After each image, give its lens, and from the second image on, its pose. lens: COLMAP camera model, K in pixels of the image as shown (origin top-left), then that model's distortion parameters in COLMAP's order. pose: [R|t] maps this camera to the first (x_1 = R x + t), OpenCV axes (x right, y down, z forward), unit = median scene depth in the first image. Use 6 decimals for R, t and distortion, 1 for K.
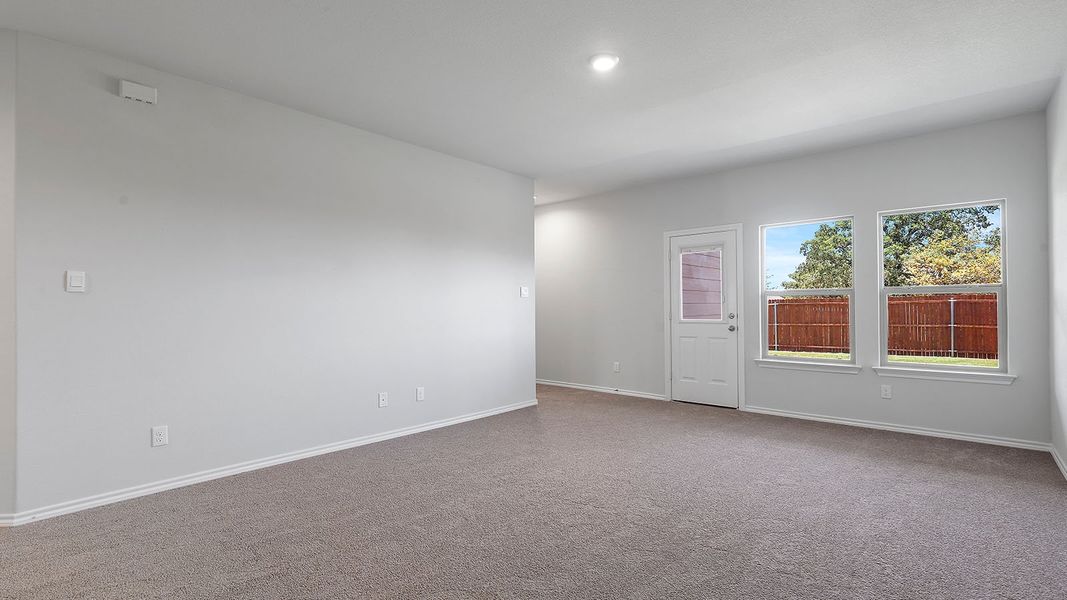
lens RADIAL K [[489.6, 0, 528.3], [0, 489.6, 302.3], [0, 0, 1]] dist [0.001093, -0.000391]
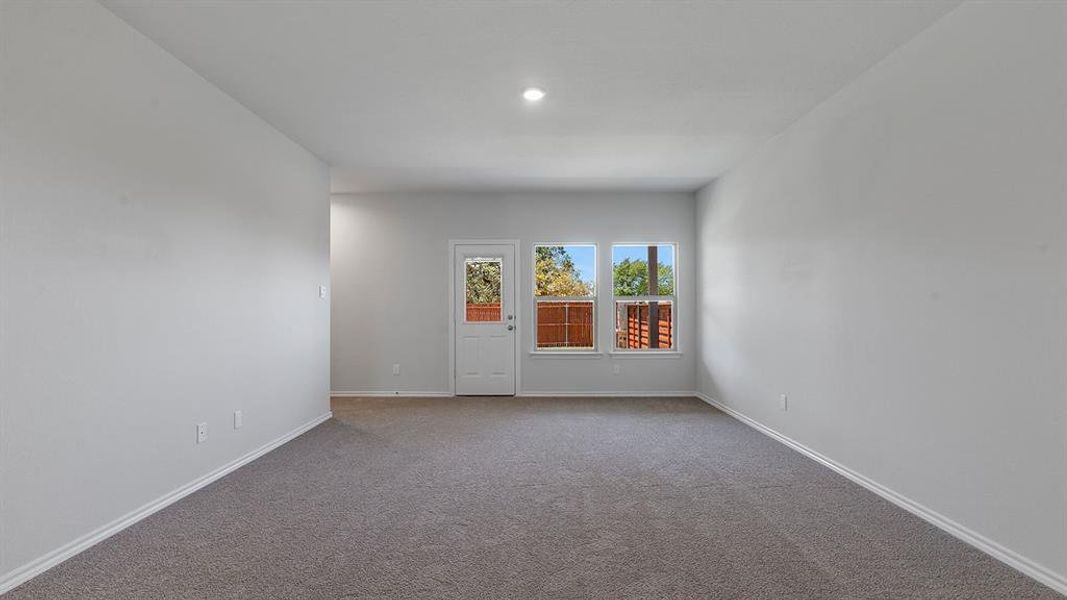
lens RADIAL K [[489.6, 0, 536.2], [0, 489.6, 303.5], [0, 0, 1]] dist [0.001093, -0.000391]
pose [[0.736481, 0.013550, 0.676322, -0.322152], [-0.010733, 0.999908, -0.008345, 0.004041], [-0.676373, -0.001113, 0.736559, 0.088497]]
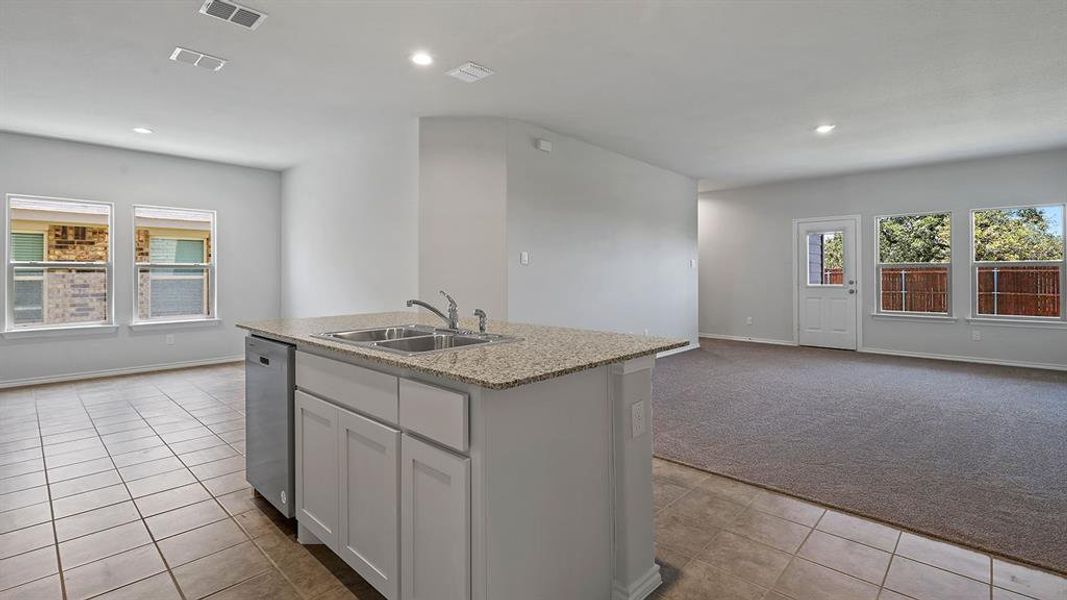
lens RADIAL K [[489.6, 0, 528.2], [0, 489.6, 271.6], [0, 0, 1]] dist [0.001093, -0.000391]
pose [[0.999688, 0.006421, -0.024132, -0.430313], [-0.006286, 0.999964, 0.005702, -0.003517], [0.024168, -0.005549, 0.999693, -0.363760]]
